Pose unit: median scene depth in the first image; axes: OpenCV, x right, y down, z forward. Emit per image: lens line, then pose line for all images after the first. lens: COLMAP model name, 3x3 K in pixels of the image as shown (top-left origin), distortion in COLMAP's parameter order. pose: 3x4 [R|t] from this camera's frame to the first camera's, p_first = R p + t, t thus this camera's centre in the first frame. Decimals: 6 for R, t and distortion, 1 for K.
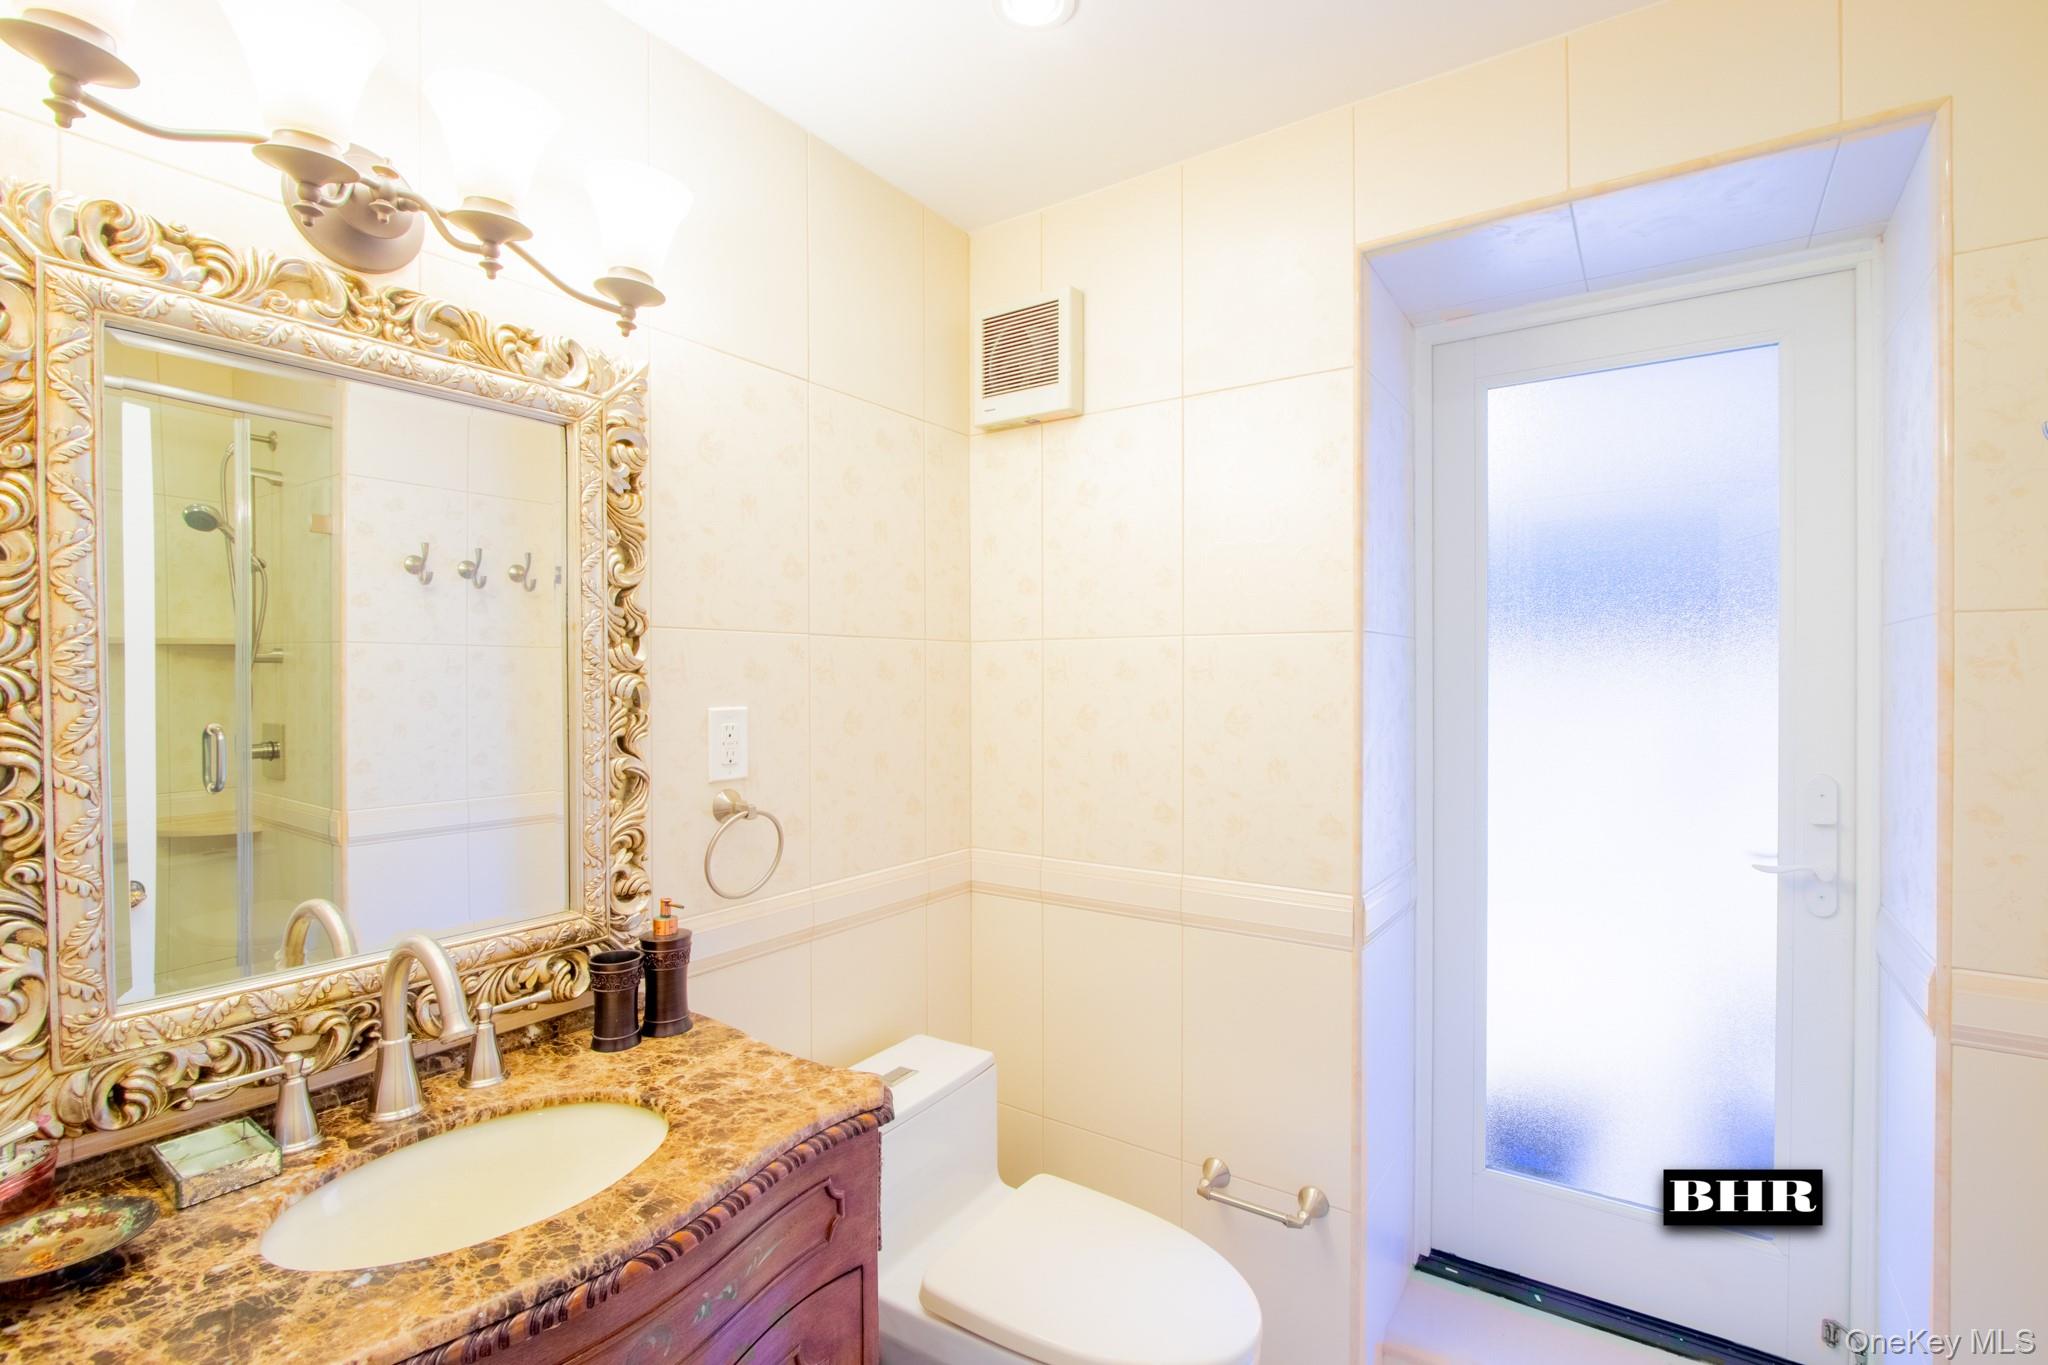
lens RADIAL K [[941.1, 0, 1021.7], [0, 941.1, 686.2], [0, 0, 1]] dist [-0.004727, -0.000759]
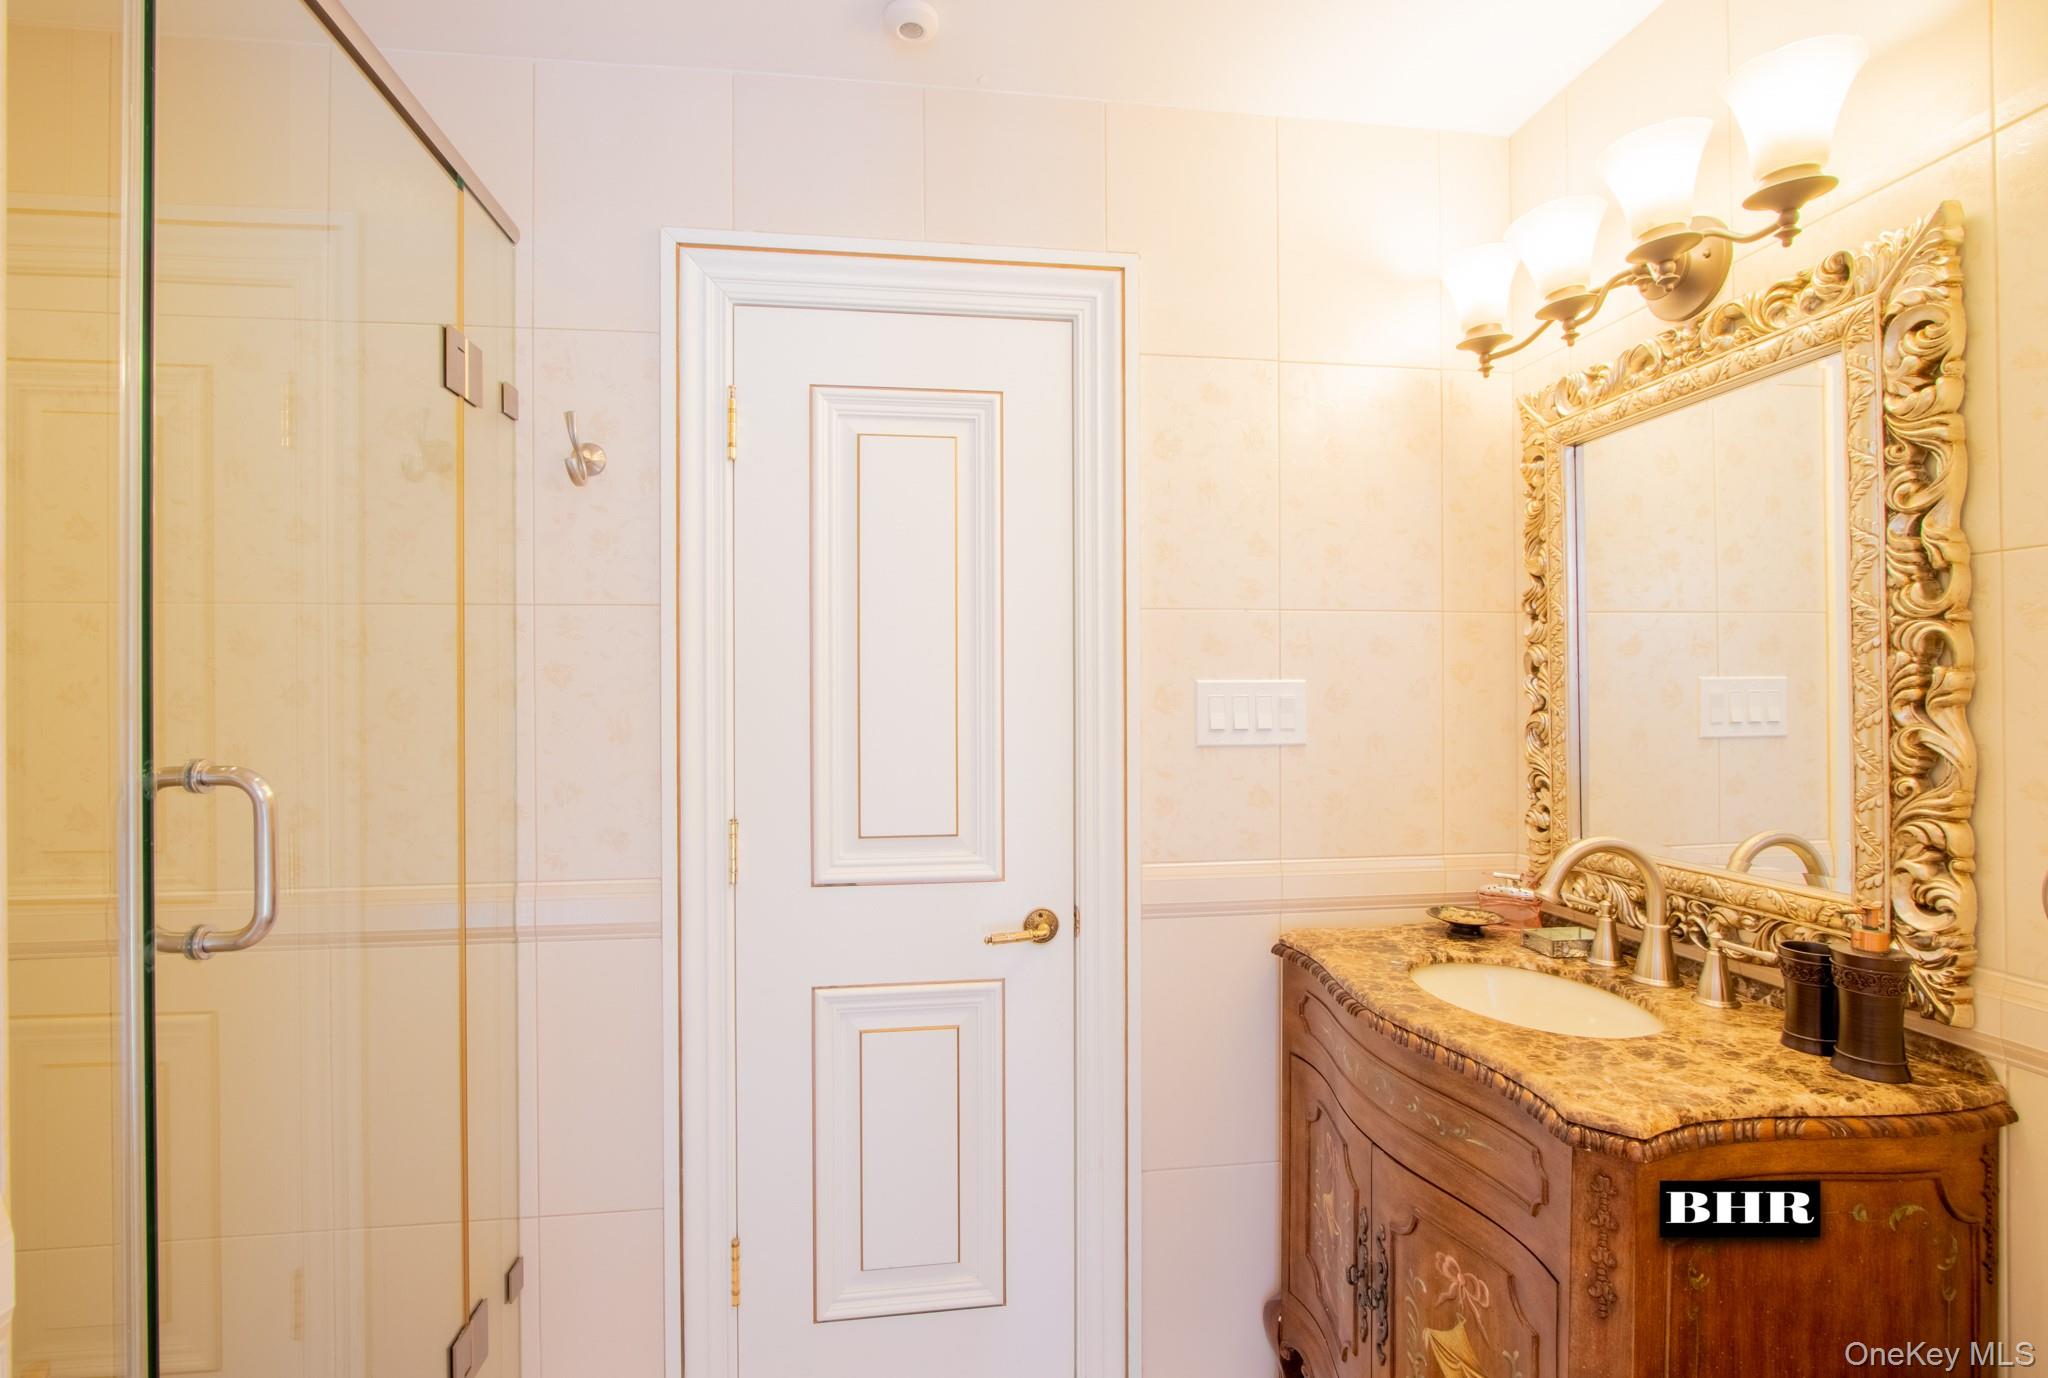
lens RADIAL K [[941.1, 0, 1015.4], [0, 941.1, 689.7], [0, 0, 1]] dist [-0.004727, -0.000759]
pose [[-0.725209, 0.000981, -0.688528, 0.789757], [-0.002596, 0.999988, 0.004160, 0.051028], [0.688524, 0.004804, -0.725198, 1.248340]]
